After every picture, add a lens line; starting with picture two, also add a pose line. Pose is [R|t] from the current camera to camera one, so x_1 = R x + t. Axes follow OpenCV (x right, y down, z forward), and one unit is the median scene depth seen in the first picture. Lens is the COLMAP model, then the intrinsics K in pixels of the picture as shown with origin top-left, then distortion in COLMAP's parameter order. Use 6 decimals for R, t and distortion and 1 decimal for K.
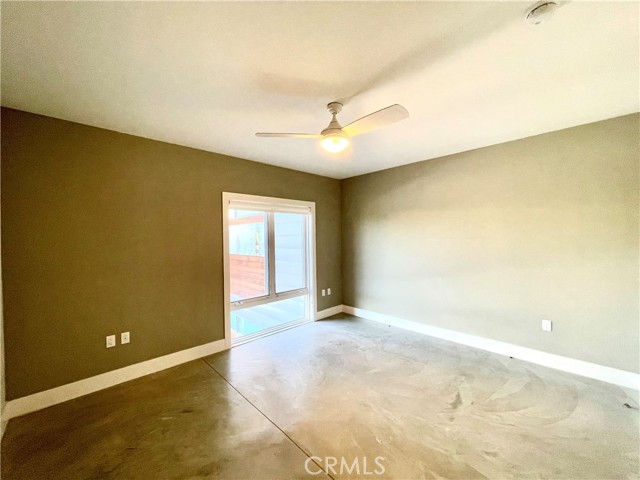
lens RADIAL K [[258.3, 0, 319.1], [0, 258.3, 238.6], [0, 0, 1]] dist [-0.014362, 0.000145]
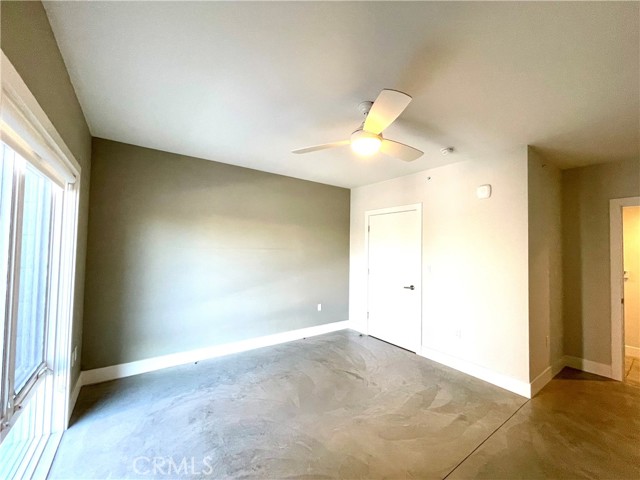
lens RADIAL K [[258.3, 0, 321.3], [0, 258.3, 240.8], [0, 0, 1]] dist [-0.014362, 0.000145]
pose [[0.143754, 0.043131, 0.988673, -0.573393], [-0.013473, 0.999043, -0.041624, 0.008375], [-0.989522, -0.007337, 0.144197, 0.696801]]
